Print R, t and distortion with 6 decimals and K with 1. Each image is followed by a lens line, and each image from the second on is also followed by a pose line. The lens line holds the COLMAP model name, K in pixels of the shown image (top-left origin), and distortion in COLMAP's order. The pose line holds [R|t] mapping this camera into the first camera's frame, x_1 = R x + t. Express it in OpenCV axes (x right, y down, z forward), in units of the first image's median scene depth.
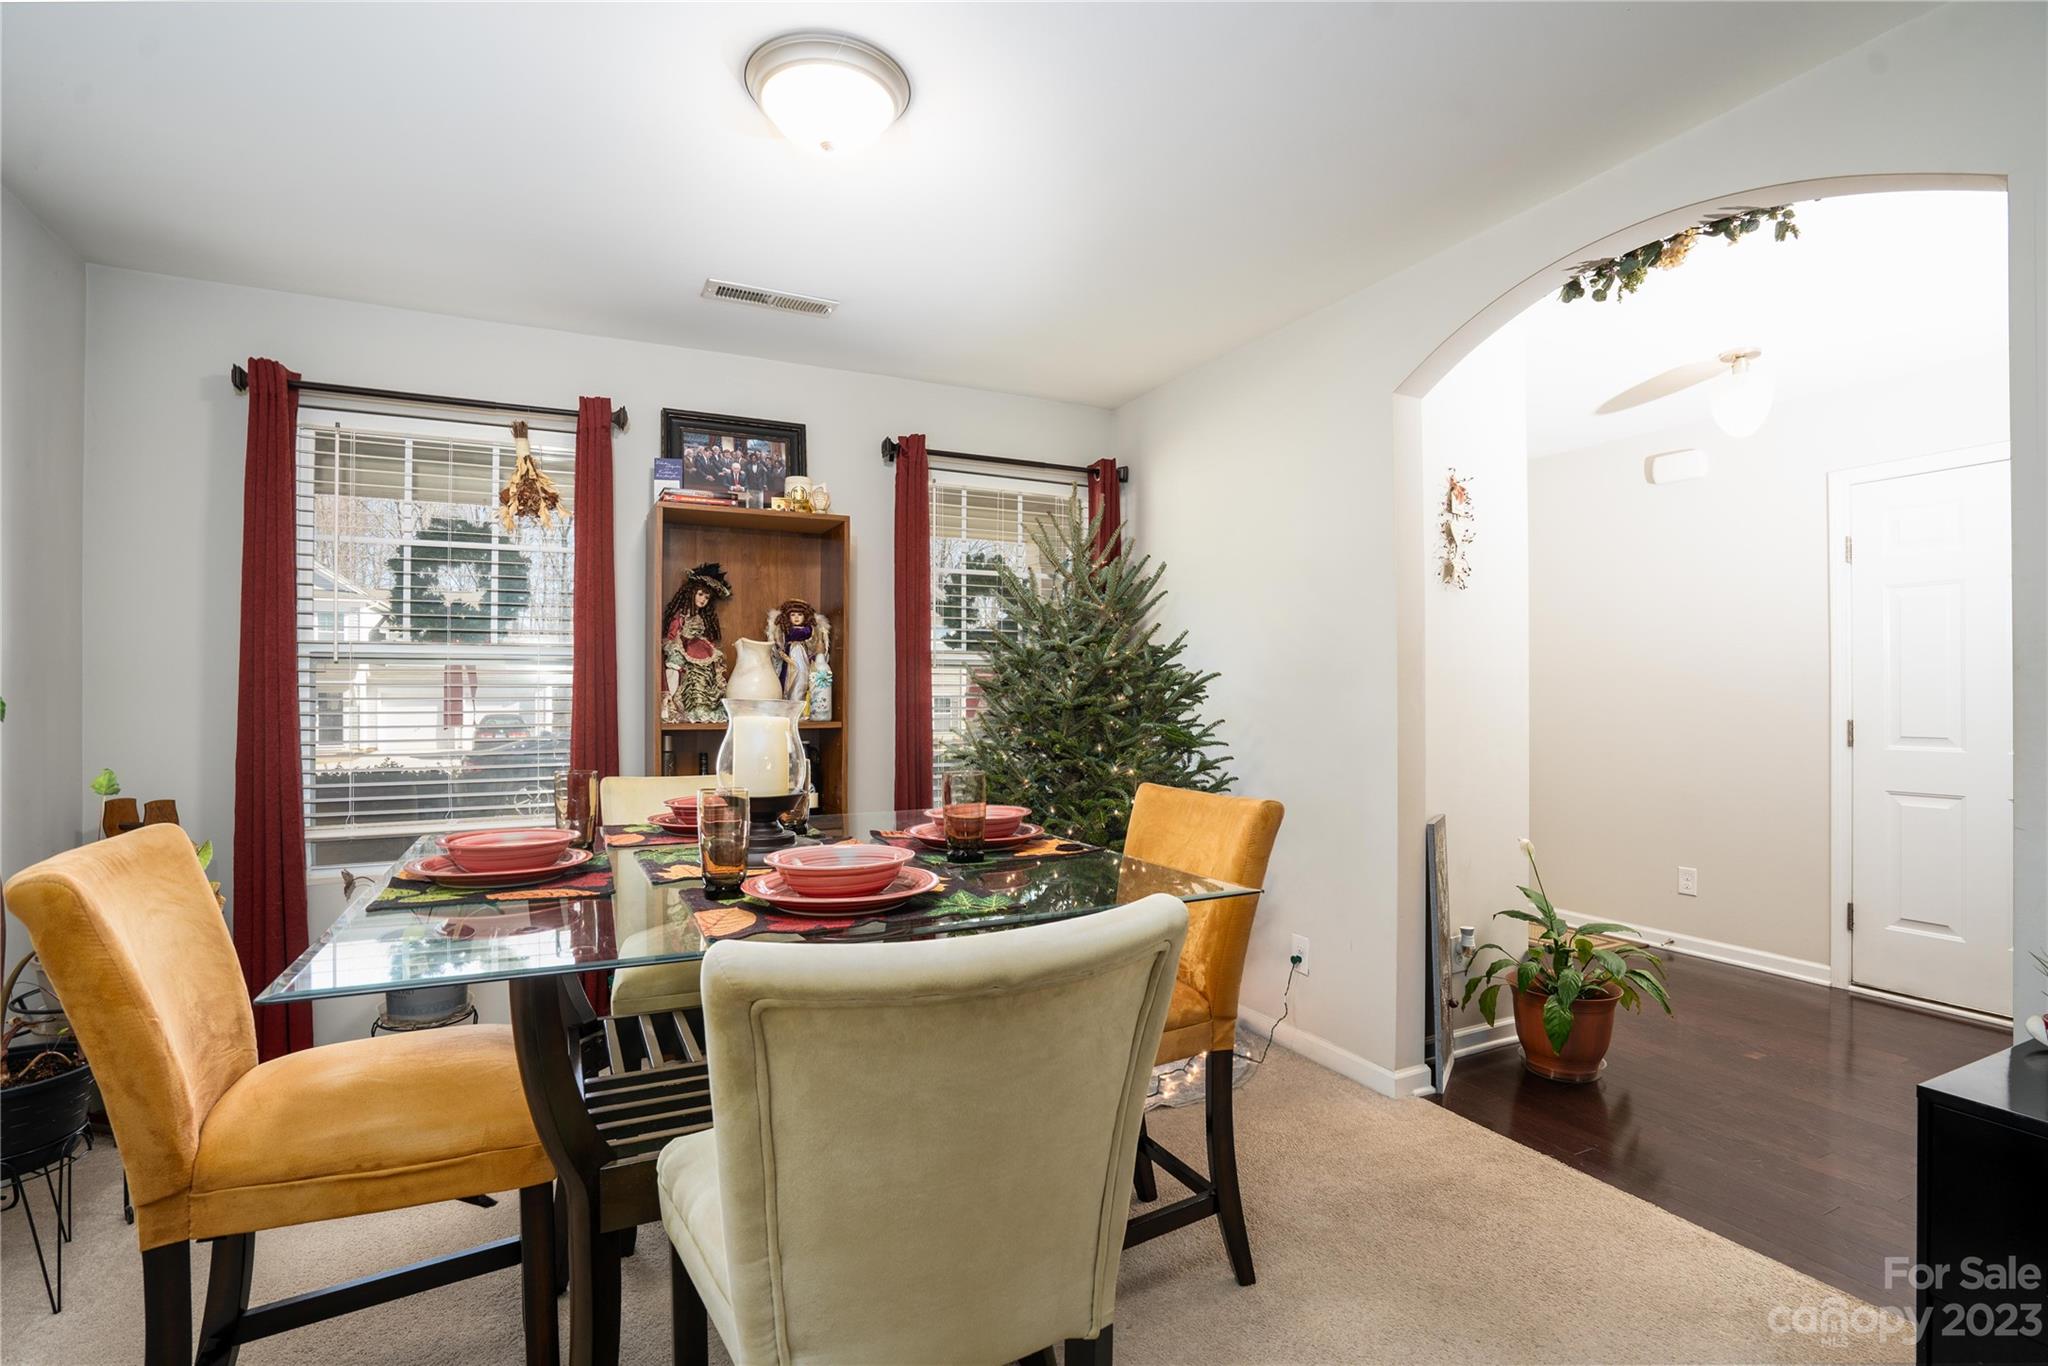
lens RADIAL K [[954.1, 0, 1021.8], [0, 954.1, 691.8], [0, 0, 1]] dist [-0.066893, 0.029003]
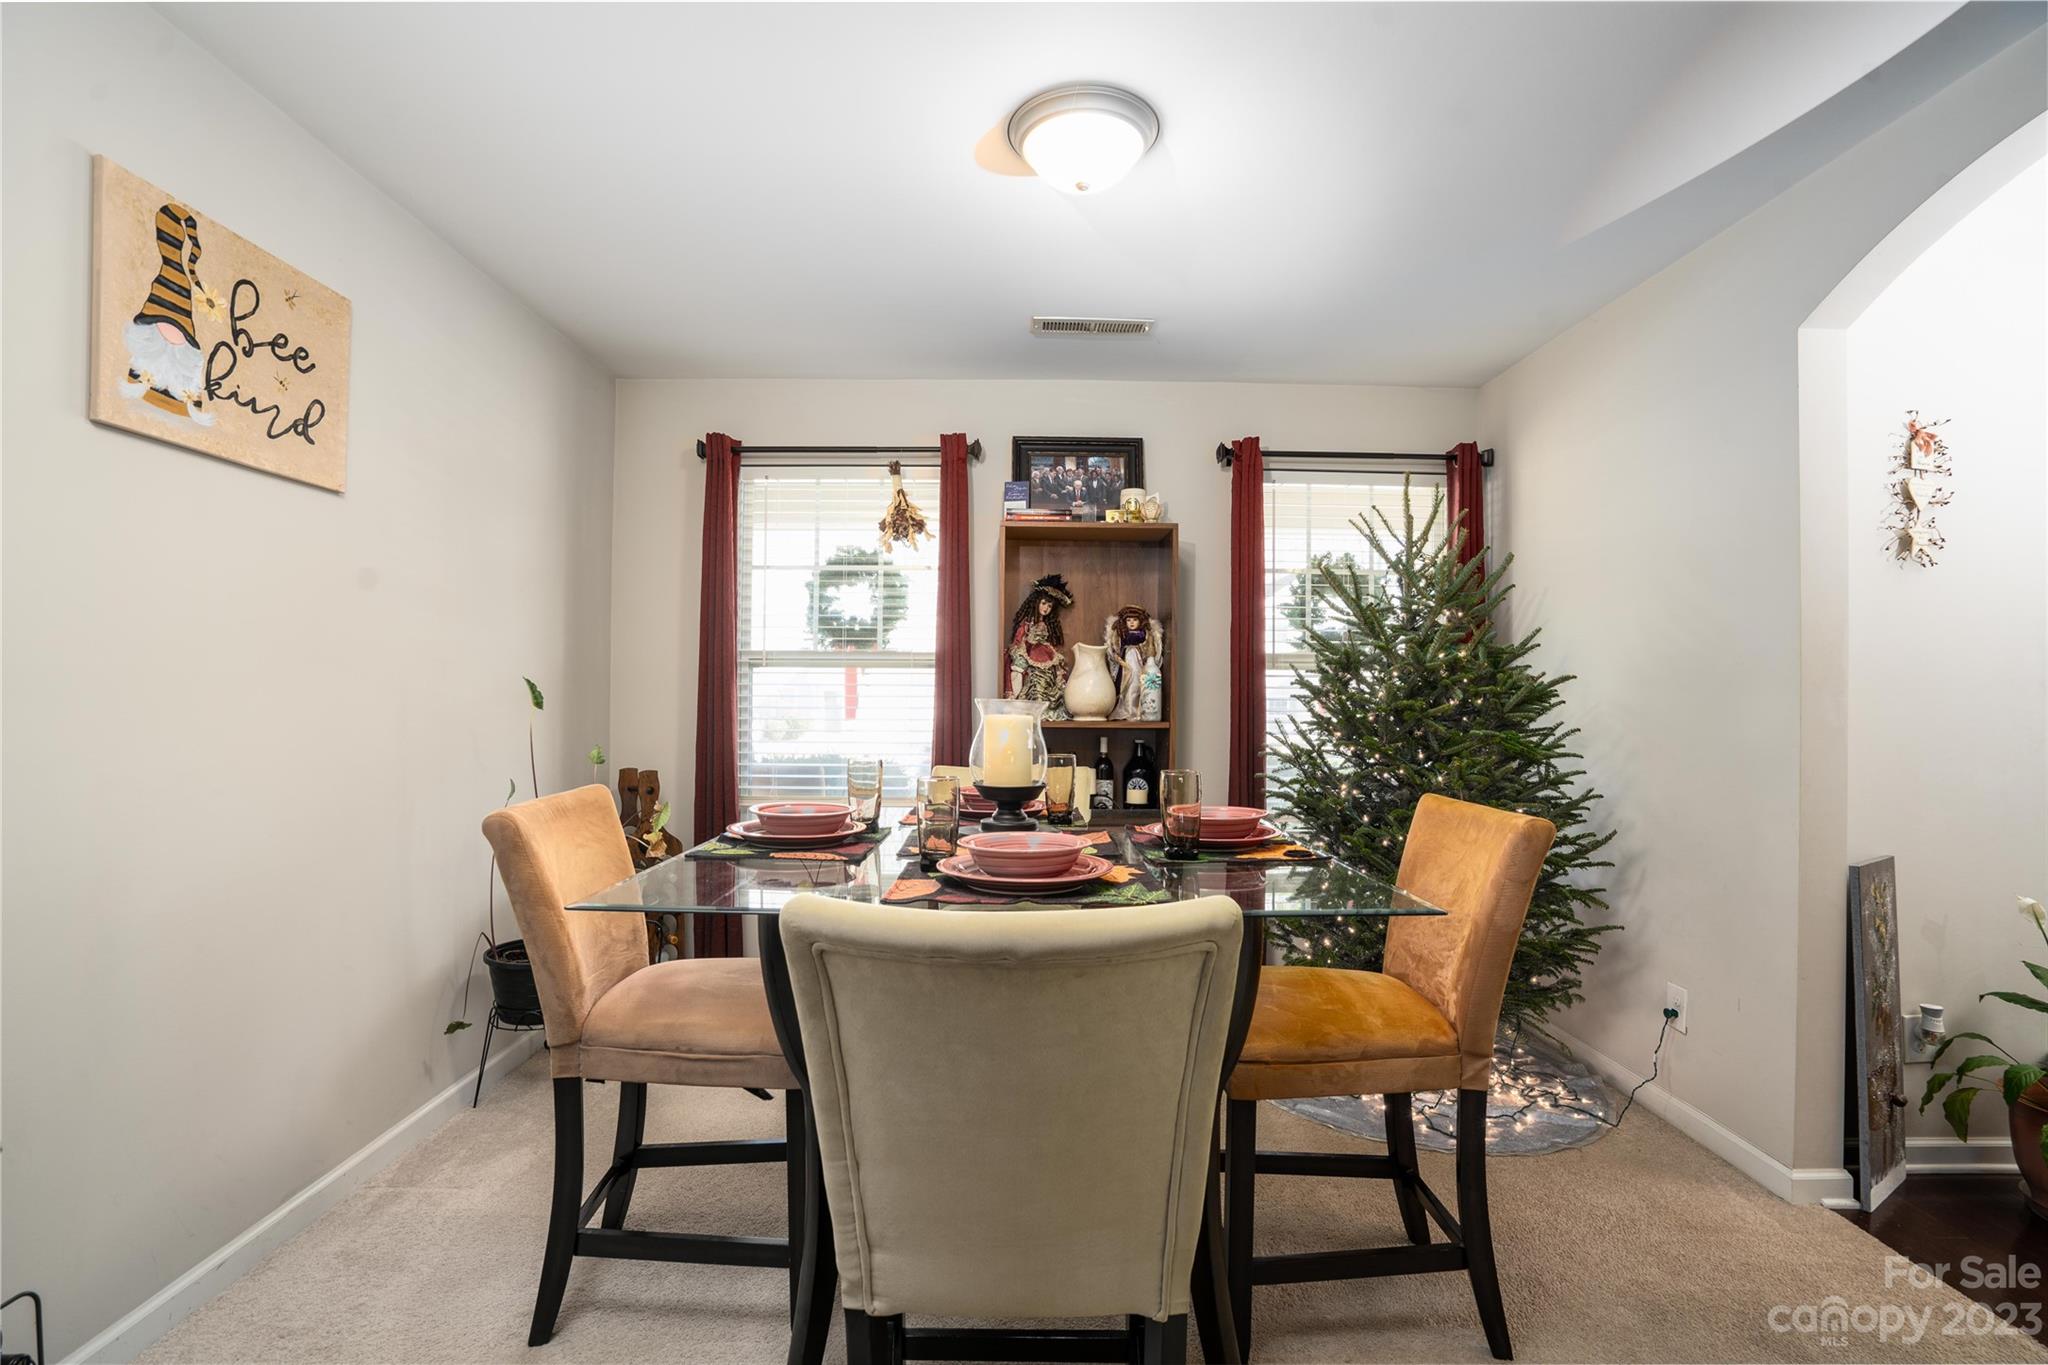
lens RADIAL K [[949.4, 0, 1025.3], [0, 949.4, 692.0], [0, 0, 1]] dist [-0.065152, 0.027484]
pose [[0.900436, 0.006986, -0.434932, 0.126538], [-0.007562, 0.999971, 0.000405, -0.000648], [0.434922, 0.002925, 0.900463, 0.002577]]
